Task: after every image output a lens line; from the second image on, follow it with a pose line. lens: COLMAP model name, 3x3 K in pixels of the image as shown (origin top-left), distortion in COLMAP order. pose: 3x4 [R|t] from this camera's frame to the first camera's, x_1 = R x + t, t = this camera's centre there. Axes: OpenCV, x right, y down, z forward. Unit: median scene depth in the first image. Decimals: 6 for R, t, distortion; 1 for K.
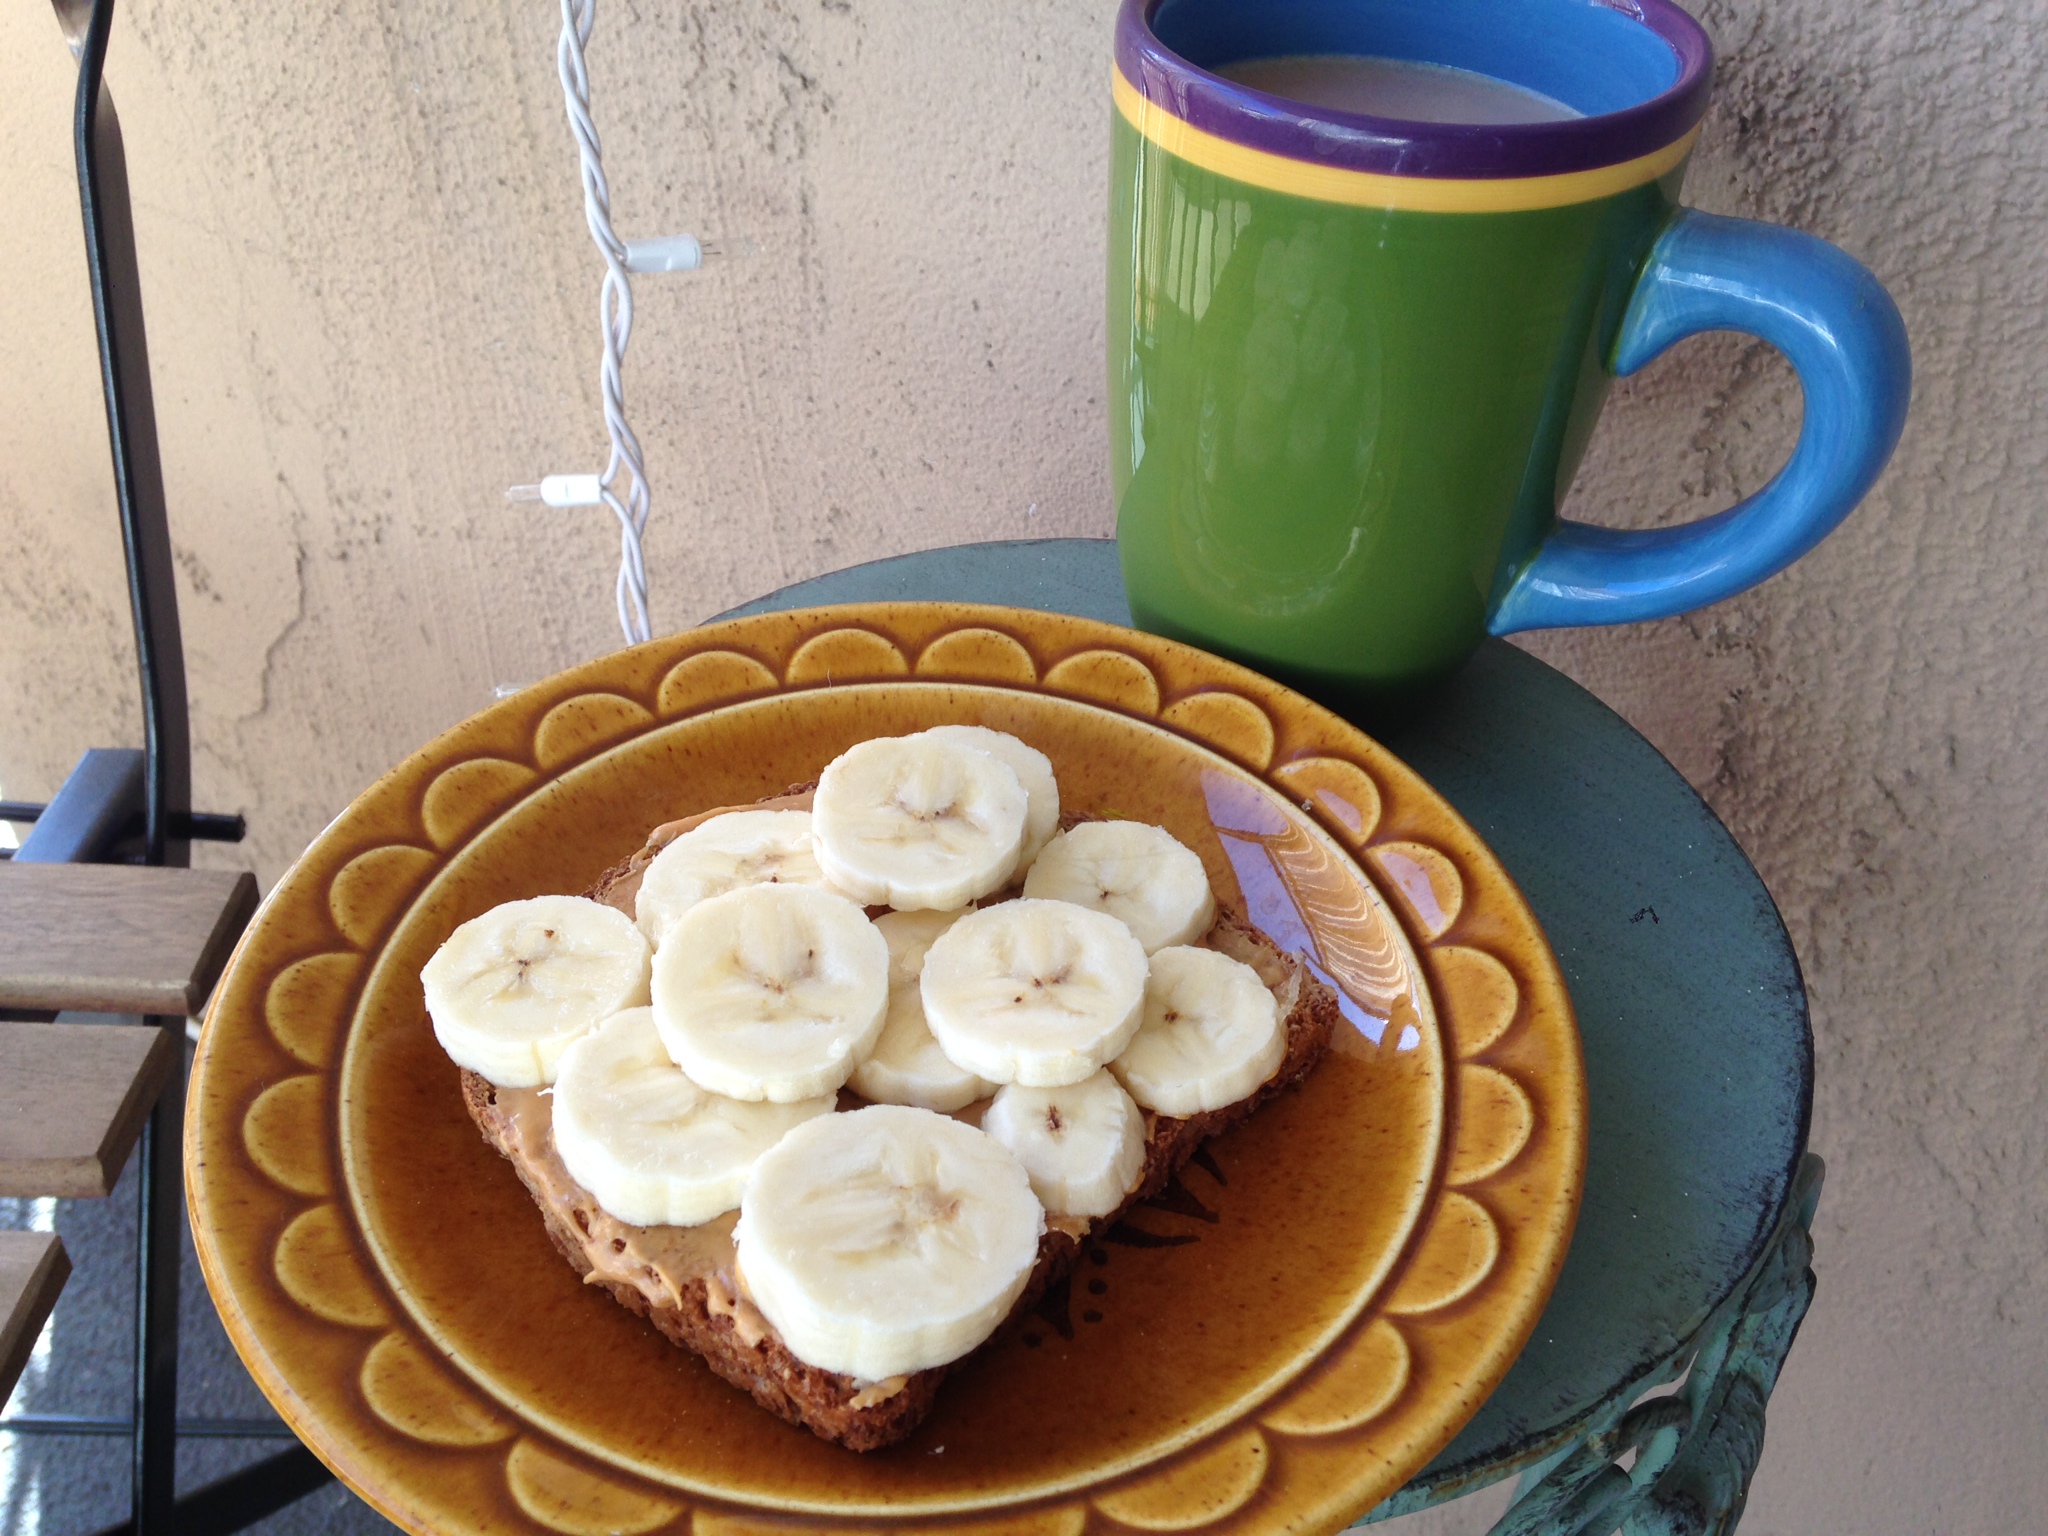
lens RADIAL K [[1943.7, 0, 1011.5], [0, 1943.7, 785.3], [0, 0, 1]] dist [0.150136, -0.219700]
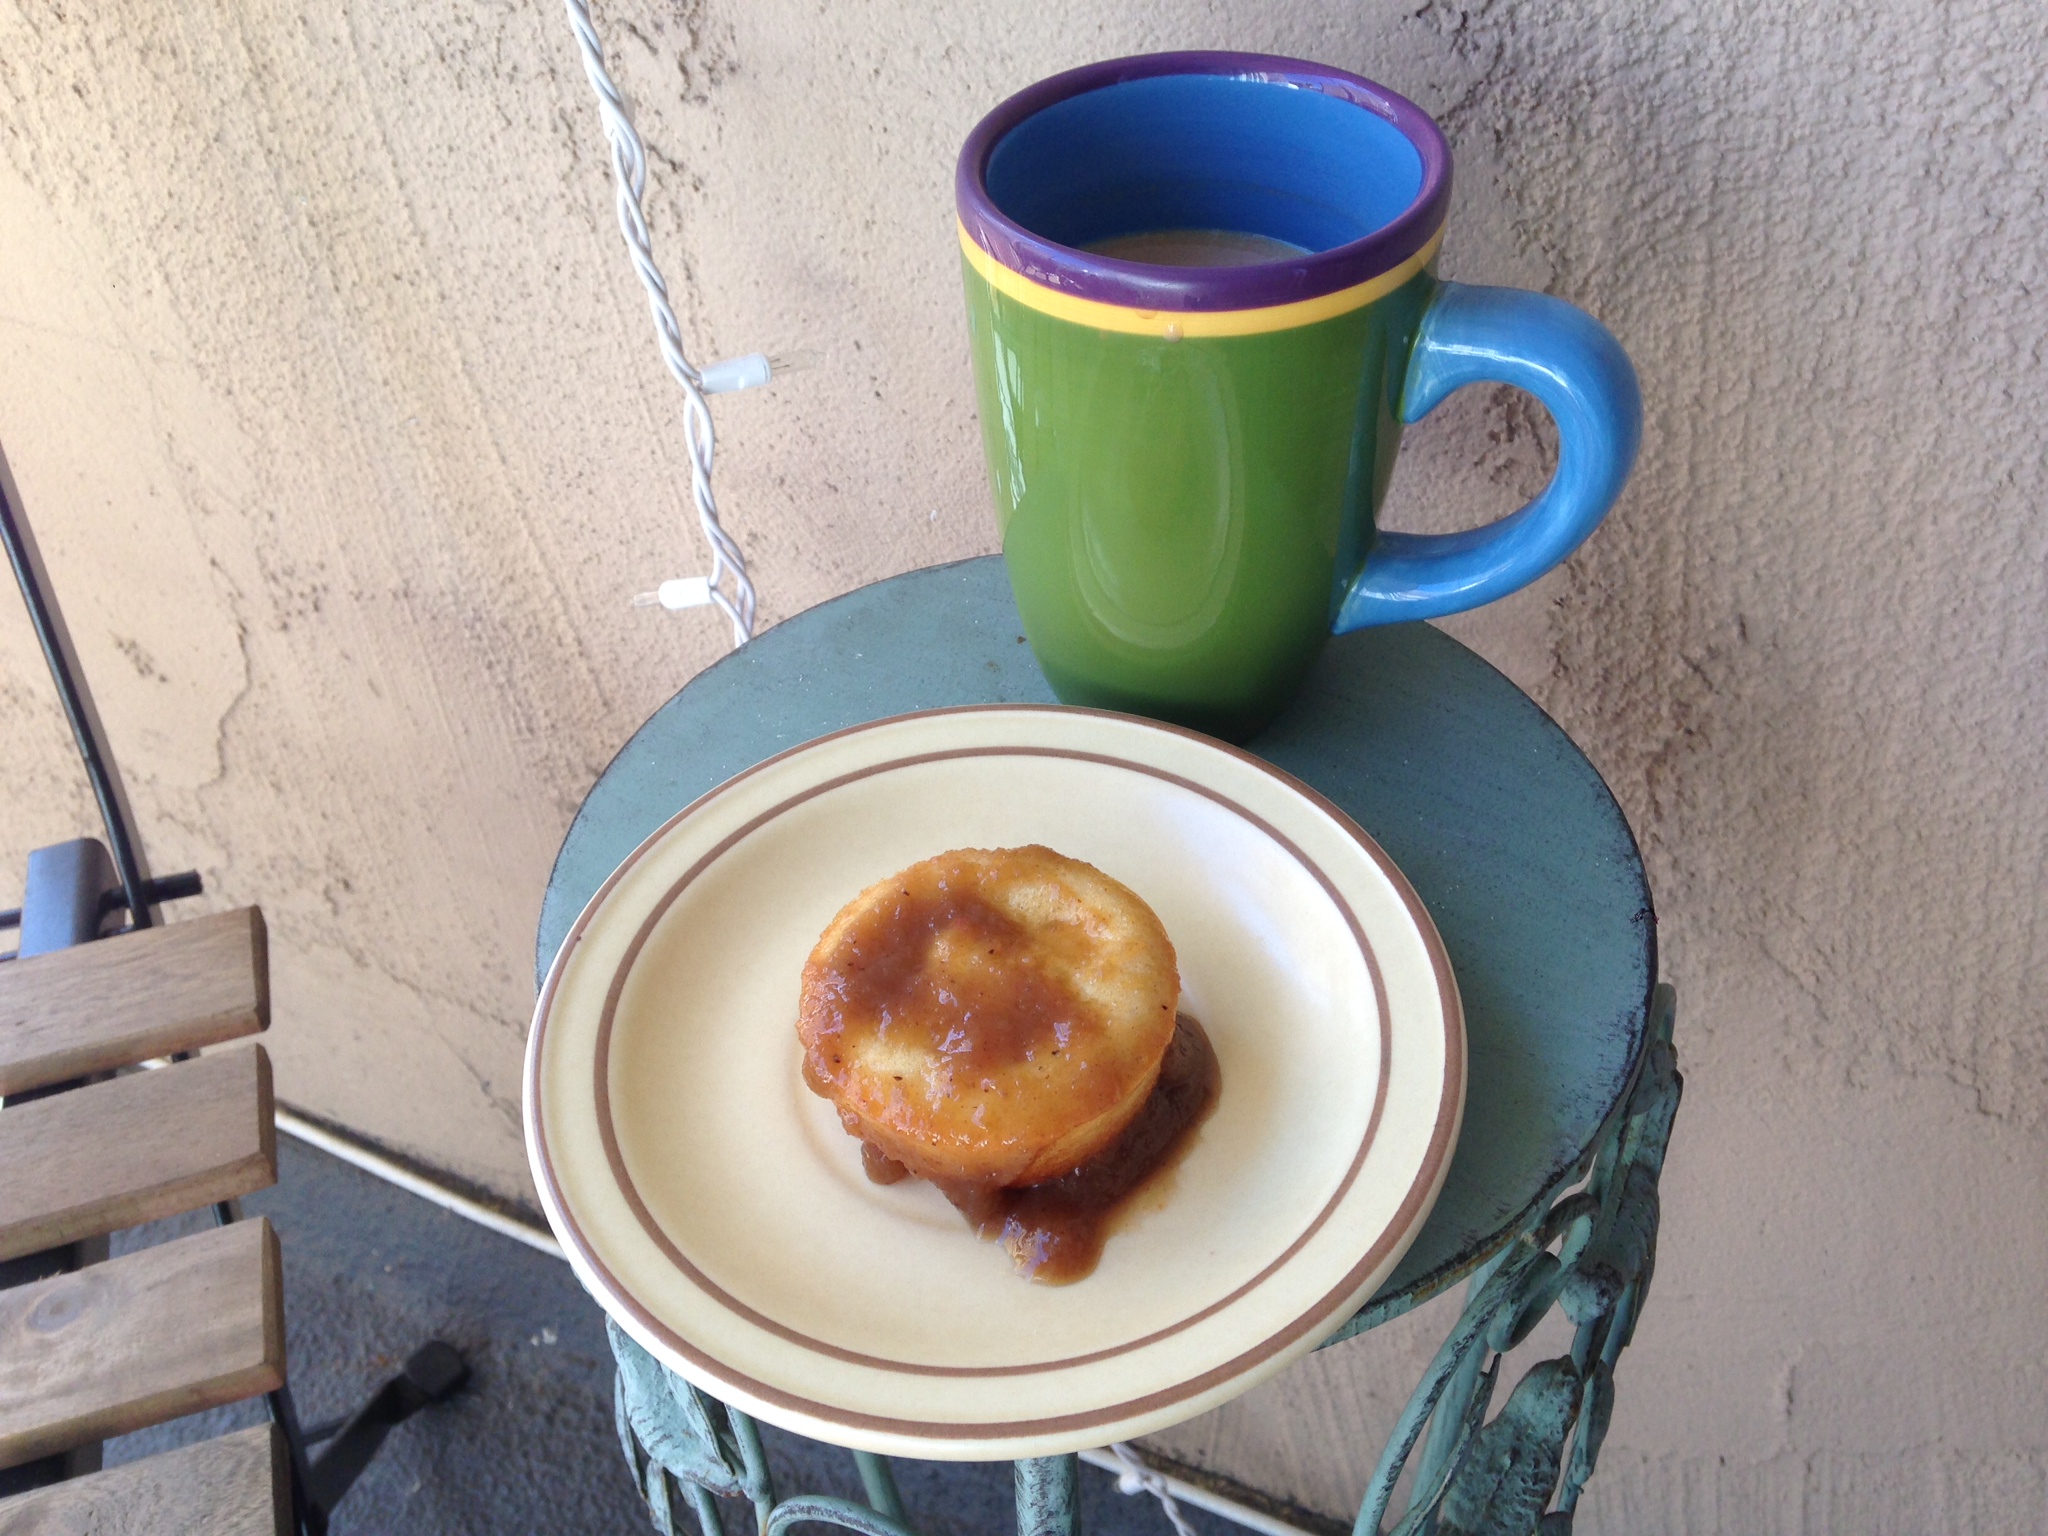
lens RADIAL K [[1952.5, 0, 1015.6], [0, 1952.5, 780.0], [0, 0, 1]] dist [0.179091, -0.283251]
pose [[0.986954, -0.151246, 0.055189, -0.031403], [0.148233, 0.987414, 0.055137, -0.053266], [-0.062833, -0.046237, 0.996952, -0.150646]]
